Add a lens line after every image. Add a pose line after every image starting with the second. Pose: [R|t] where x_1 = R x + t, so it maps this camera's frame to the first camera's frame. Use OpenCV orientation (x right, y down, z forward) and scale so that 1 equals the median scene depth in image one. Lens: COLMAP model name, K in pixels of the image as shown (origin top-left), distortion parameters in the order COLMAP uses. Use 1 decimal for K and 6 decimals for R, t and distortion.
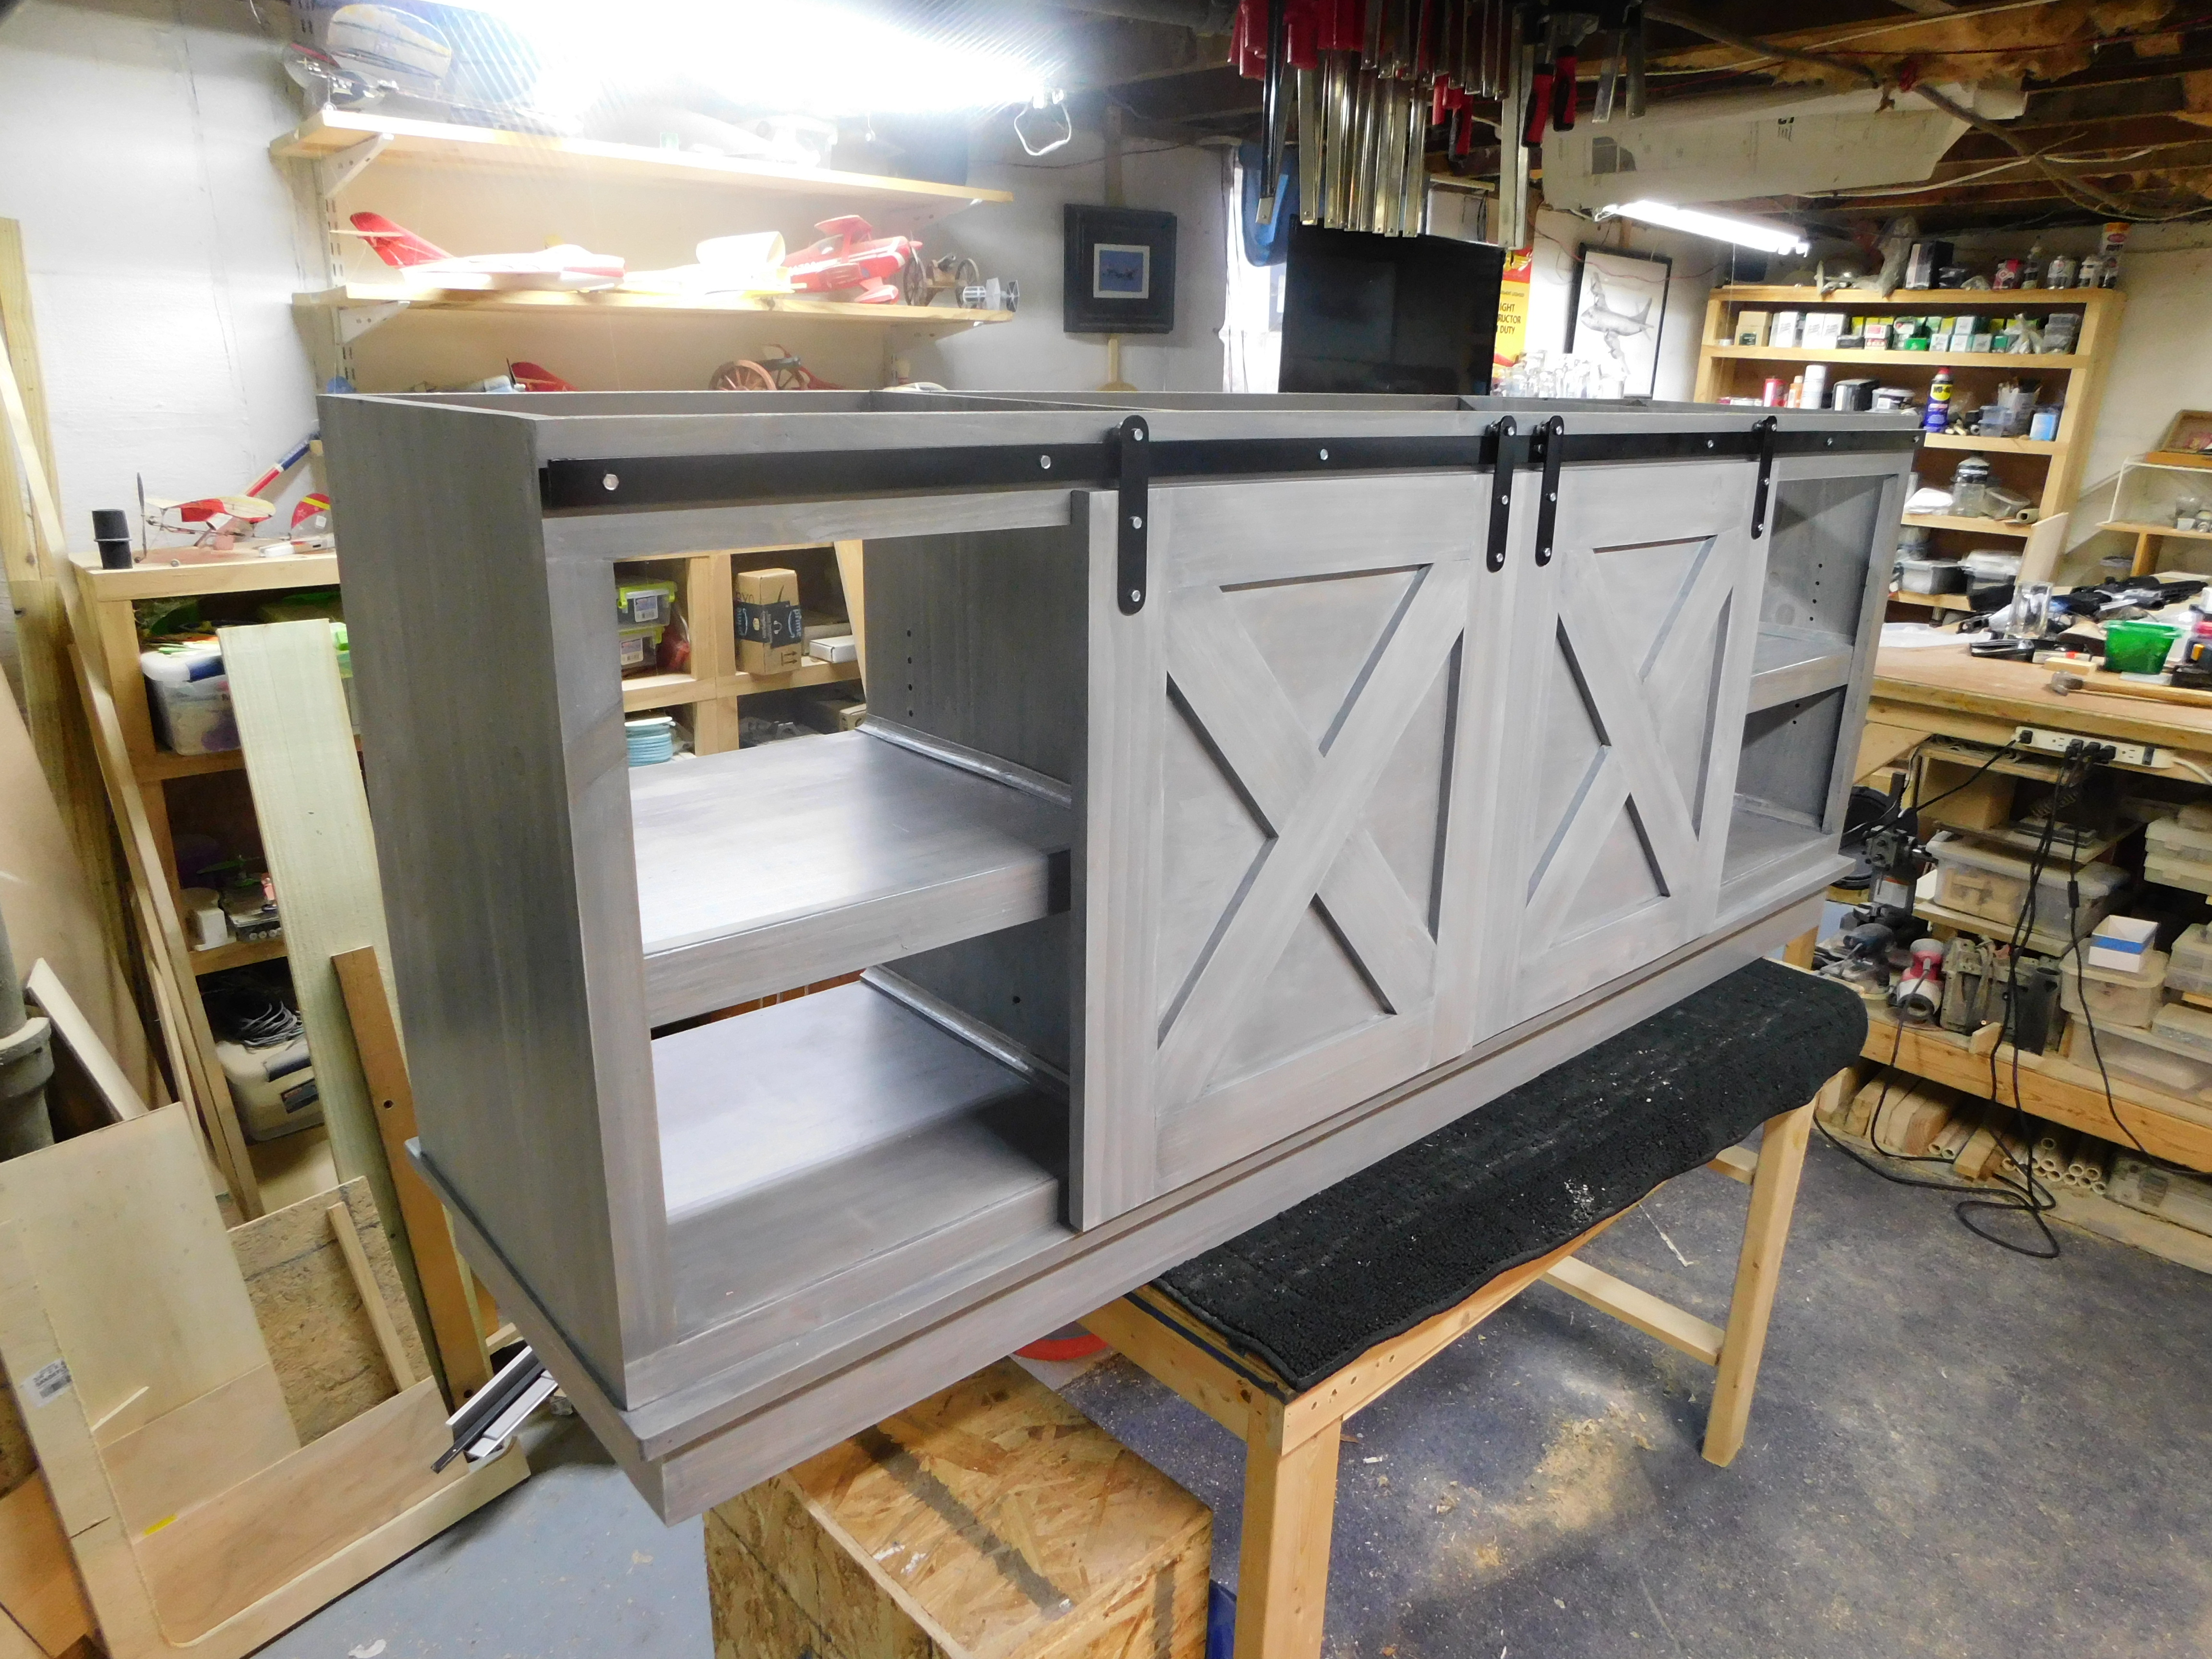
lens RADIAL K [[1480.6, 0, 1106.0], [0, 1480.6, 829.5], [0, 0, 1]] dist [-0.069927, 0.053446]
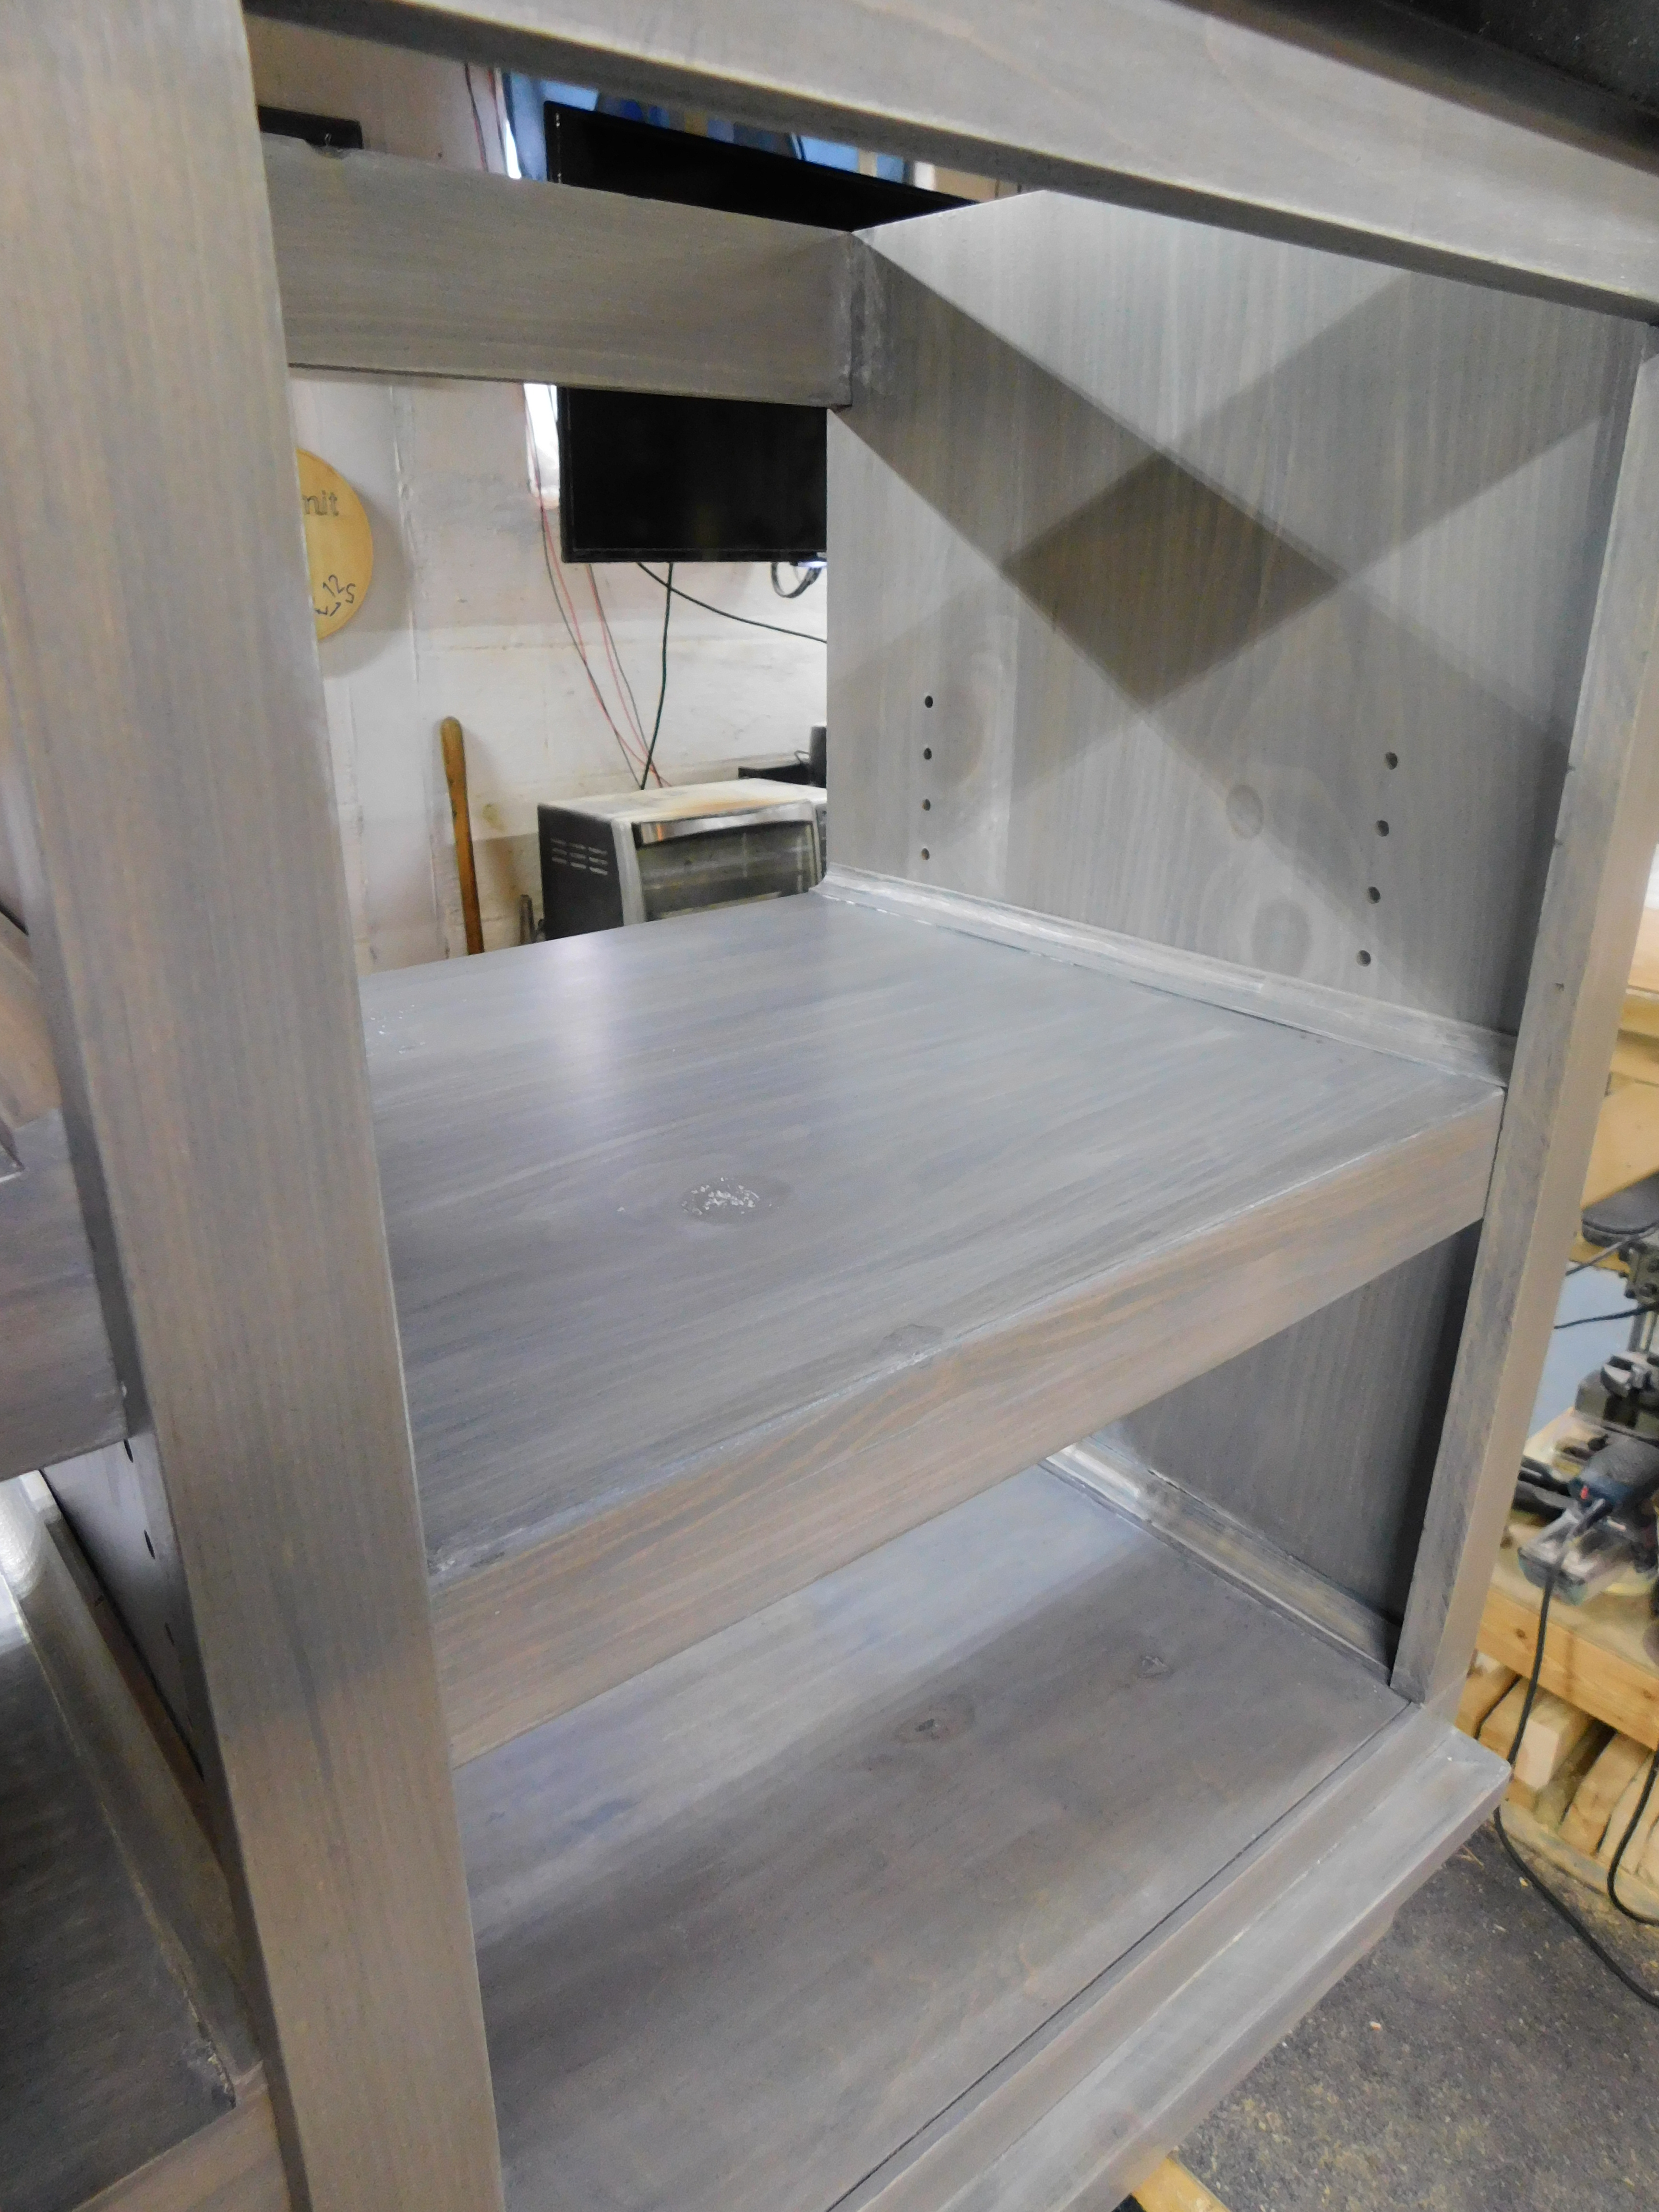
lens RADIAL K [[1480.6, 0, 829.5], [0, 1480.6, 1106.0], [0, 0, 1]] dist [-0.069927, 0.053446]
pose [[0.999152, 0.000719, -0.041176, 0.390351], [0.001849, 0.998055, 0.062309, -0.132677], [0.041140, -0.062332, 0.997207, 0.712660]]
